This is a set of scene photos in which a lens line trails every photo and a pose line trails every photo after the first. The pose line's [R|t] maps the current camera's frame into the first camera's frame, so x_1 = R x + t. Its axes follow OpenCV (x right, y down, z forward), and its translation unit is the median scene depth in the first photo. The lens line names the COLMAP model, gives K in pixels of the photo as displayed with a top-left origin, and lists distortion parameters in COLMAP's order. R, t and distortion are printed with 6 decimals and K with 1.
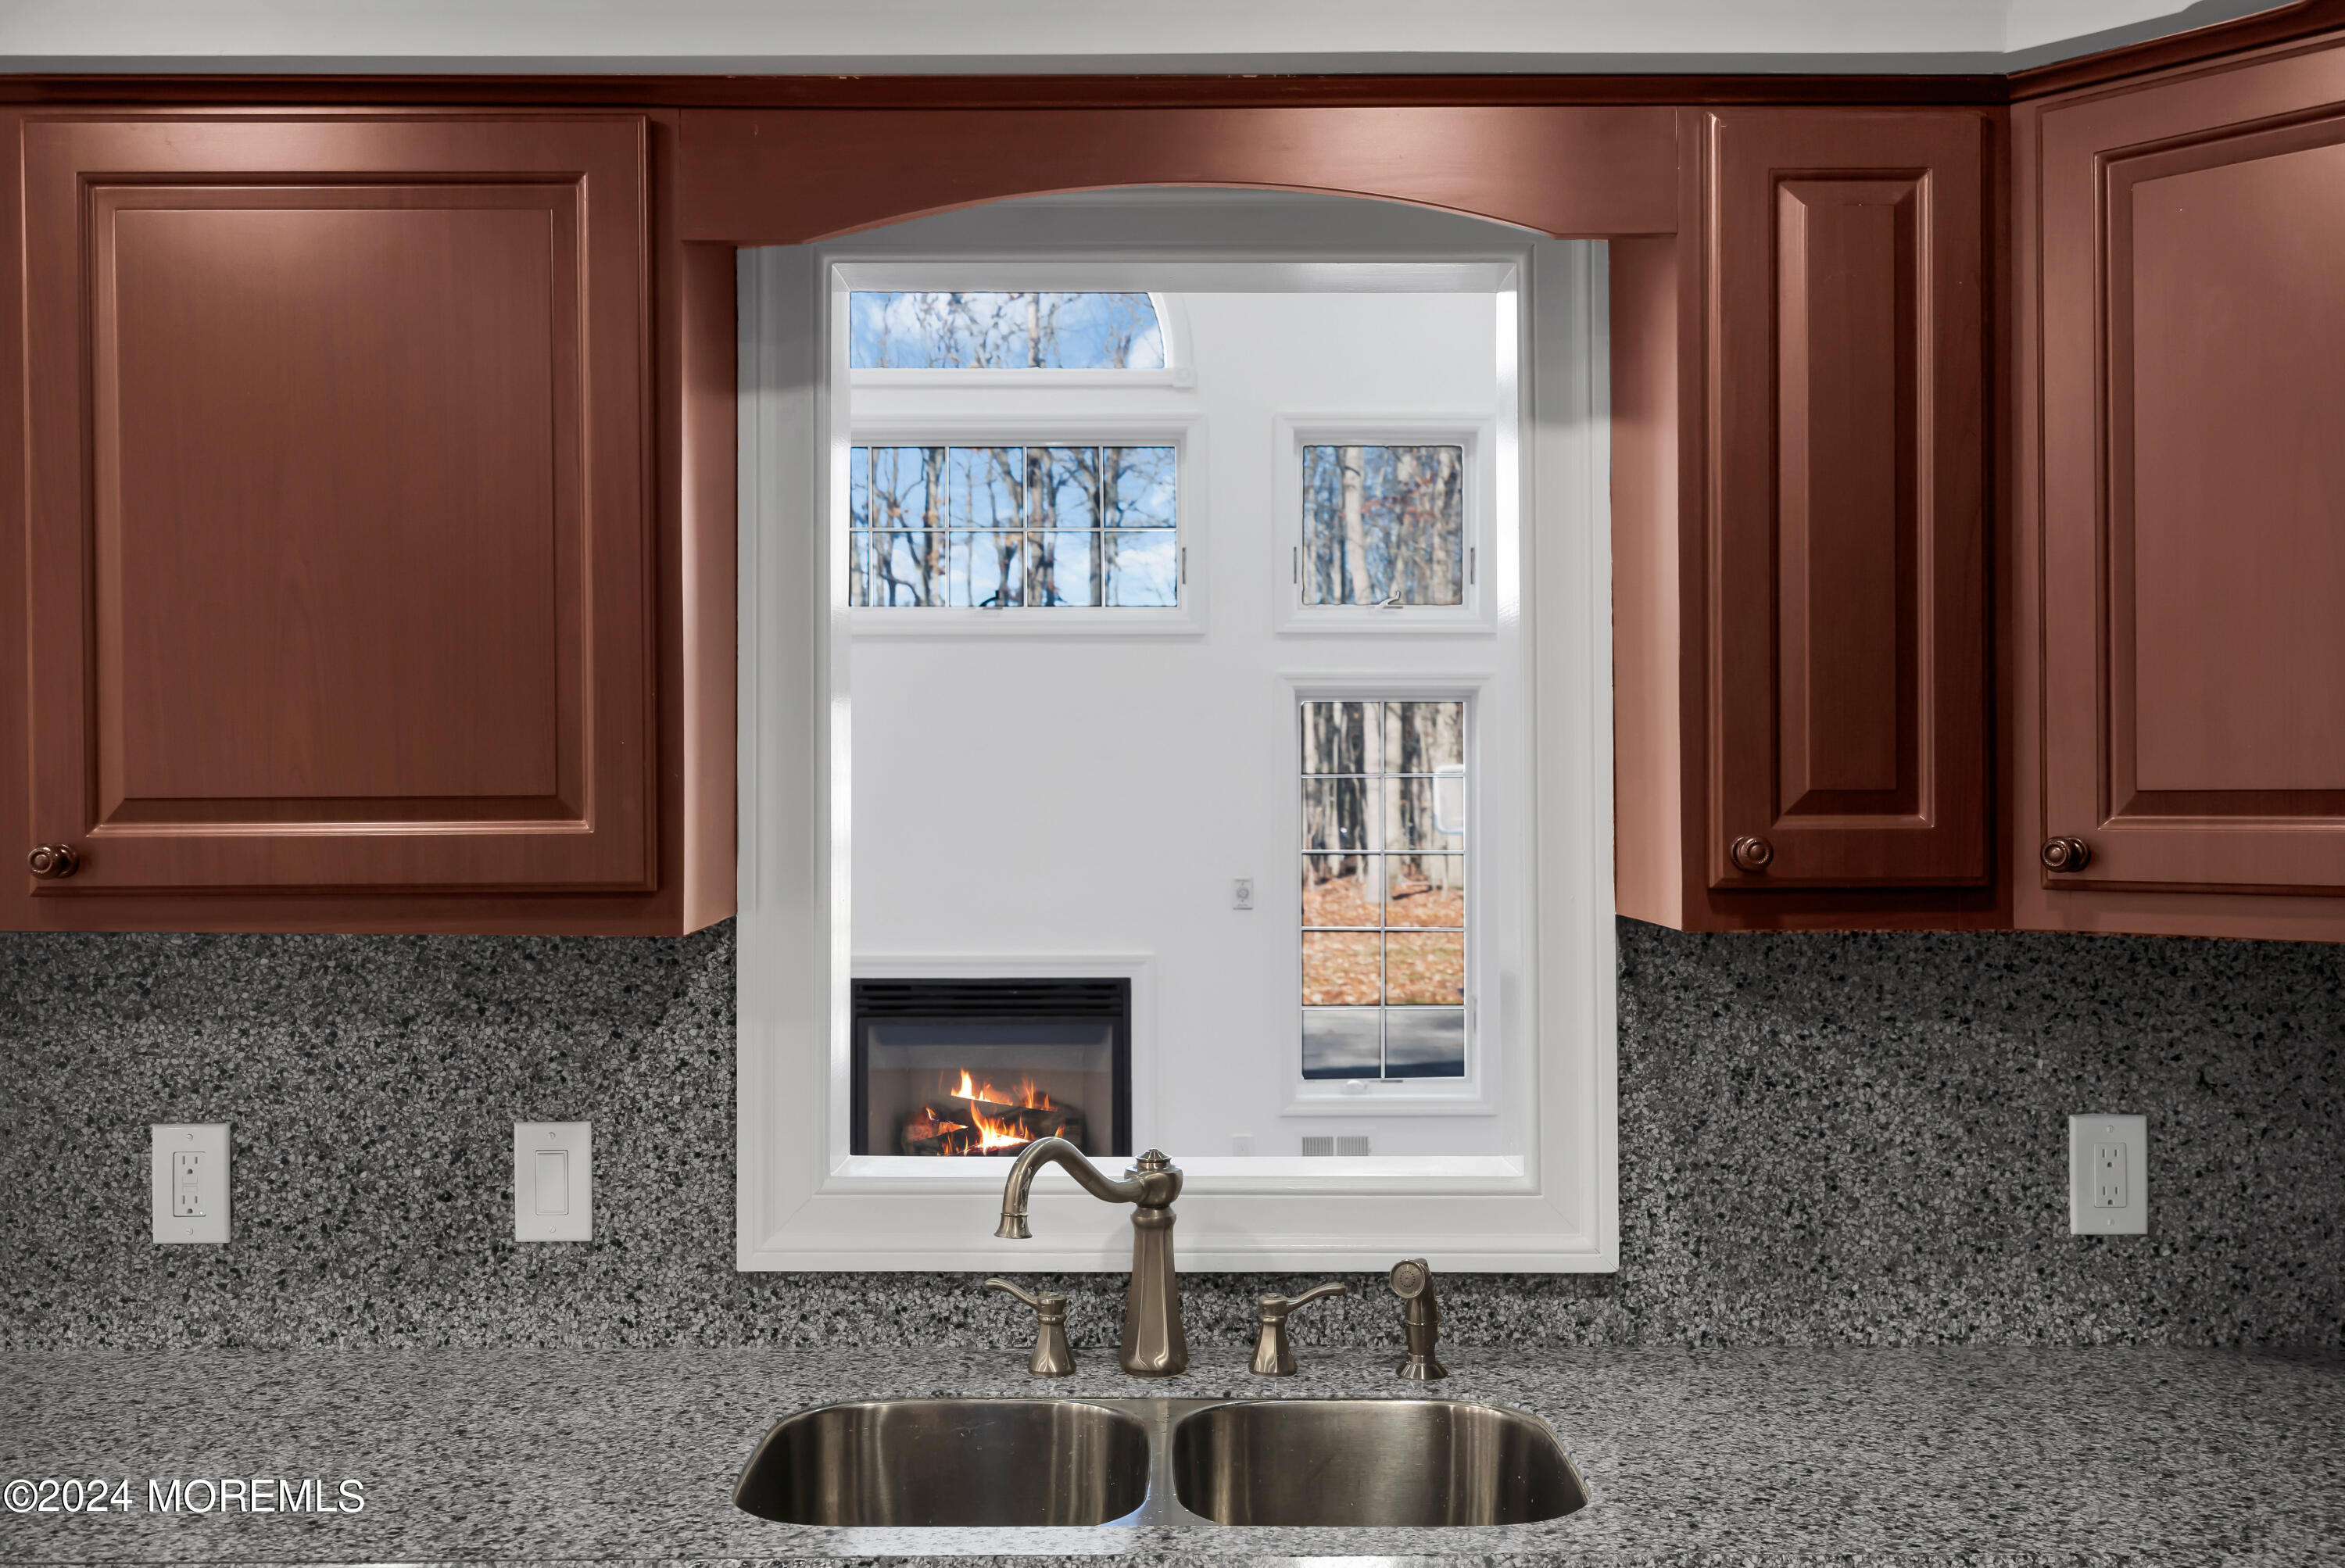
lens RADIAL K [[2276.4, 0, 1172.5], [0, 2276.4, 784.0], [0, 0, 1]] dist [-0.000686, -0.001044]
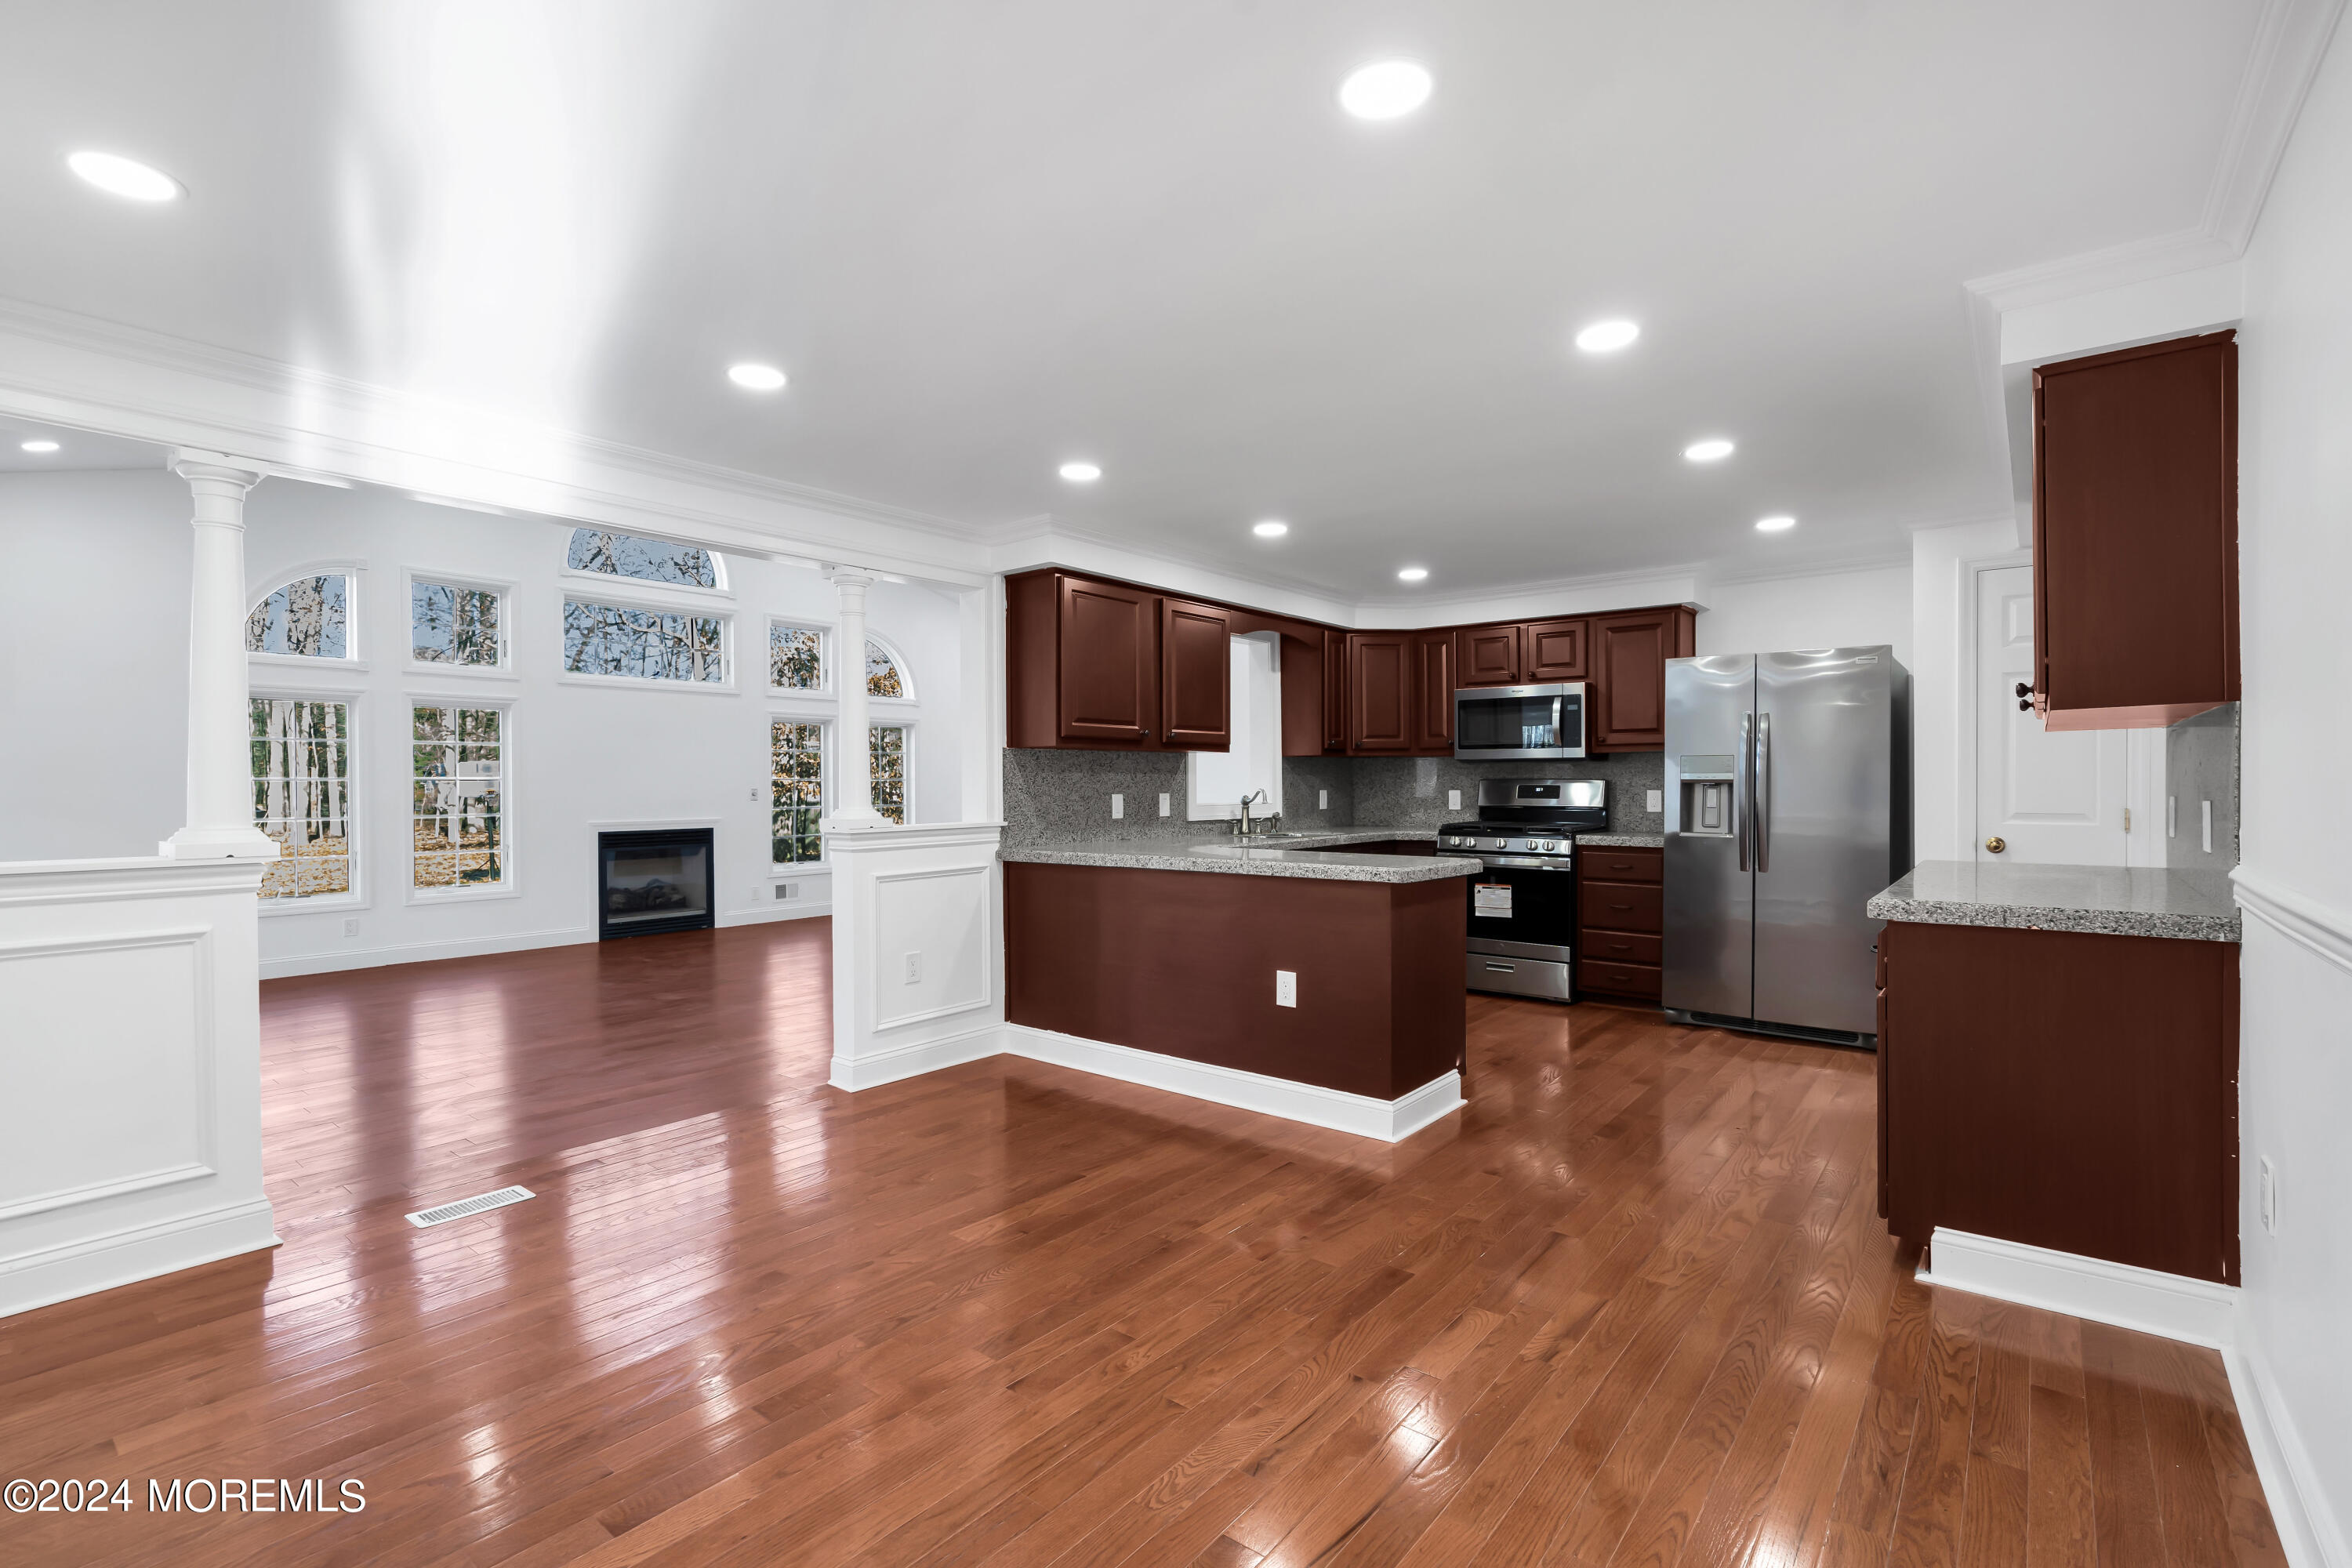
lens RADIAL K [[1082.4, 0, 1168.7], [0, 1082.4, 786.9], [0, 0, 1]] dist [-0.001304, 0.000279]
pose [[0.646464, -0.005463, 0.762925, -0.612389], [0.002927, 0.999985, 0.004680, 0.035353], [-0.762939, -0.000792, 0.646470, -0.168775]]
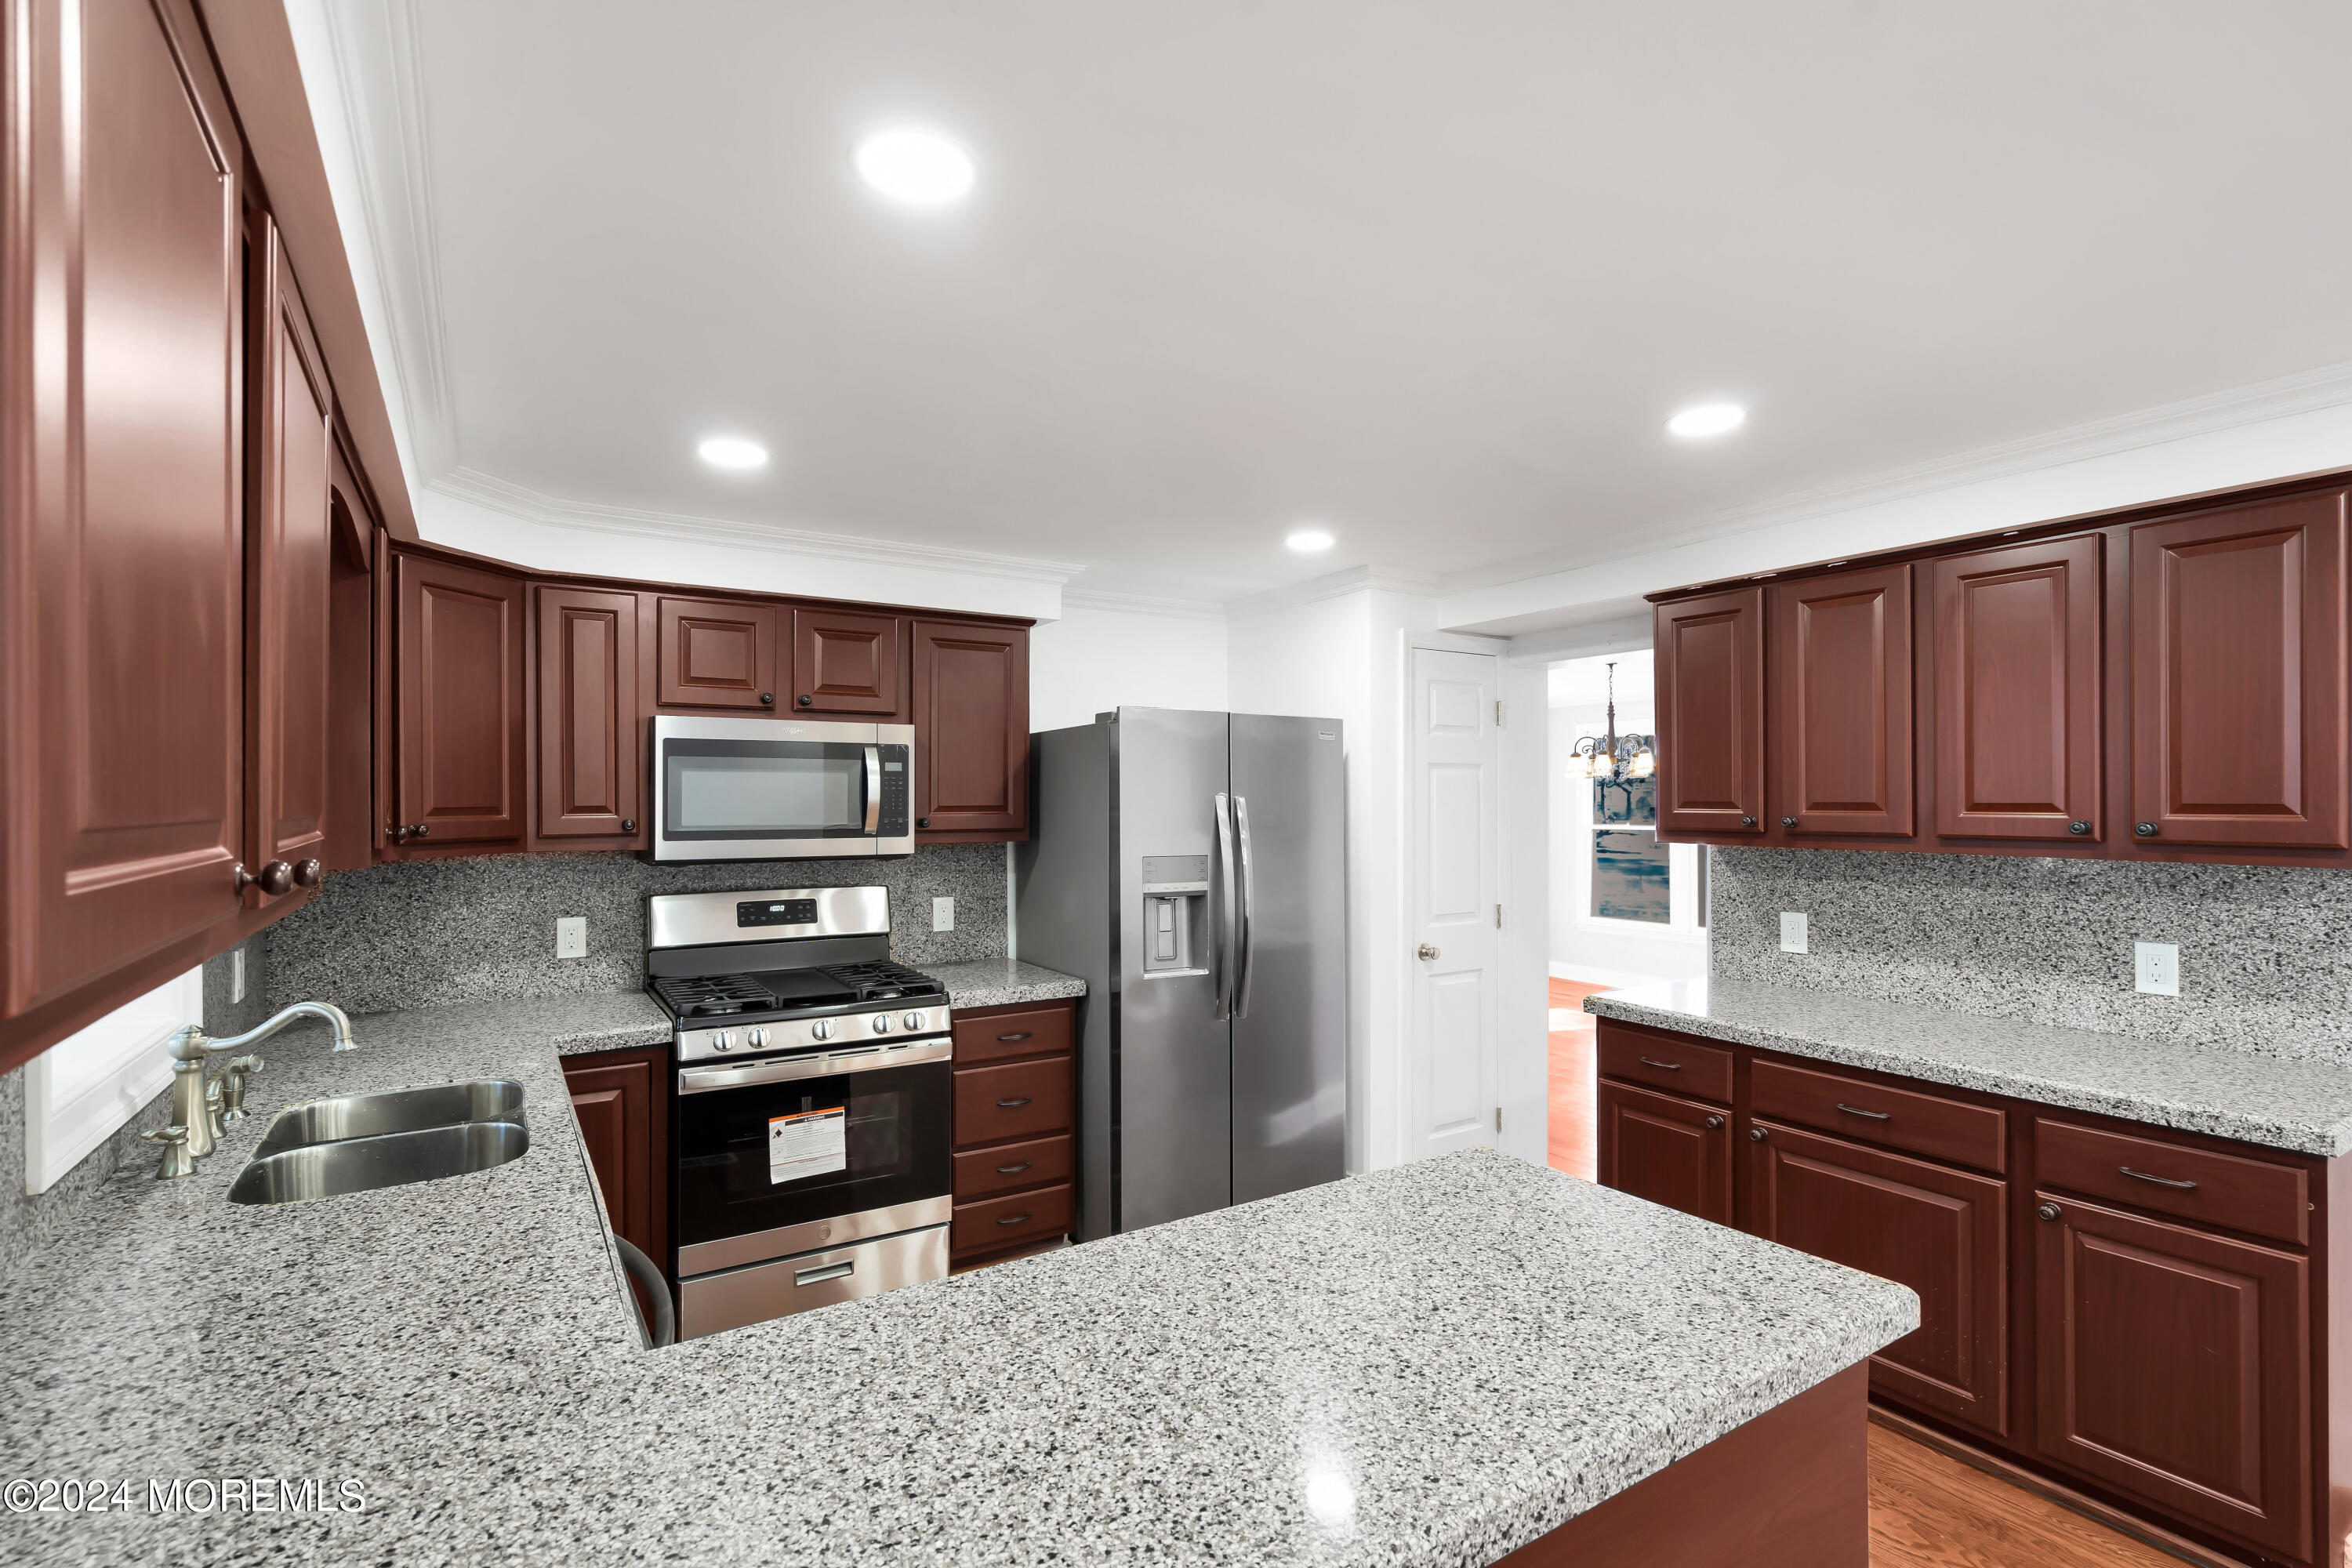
lens RADIAL K [[1092.8, 0, 1175.4], [0, 1092.8, 789.0], [0, 0, 1]] dist [0.000100, 0.000043]
pose [[-0.513726, 0.009458, 0.857902, -0.298463], [0.003966, 0.999955, -0.008648, -0.001708], [-0.857945, -0.001040, -0.513740, 0.222985]]
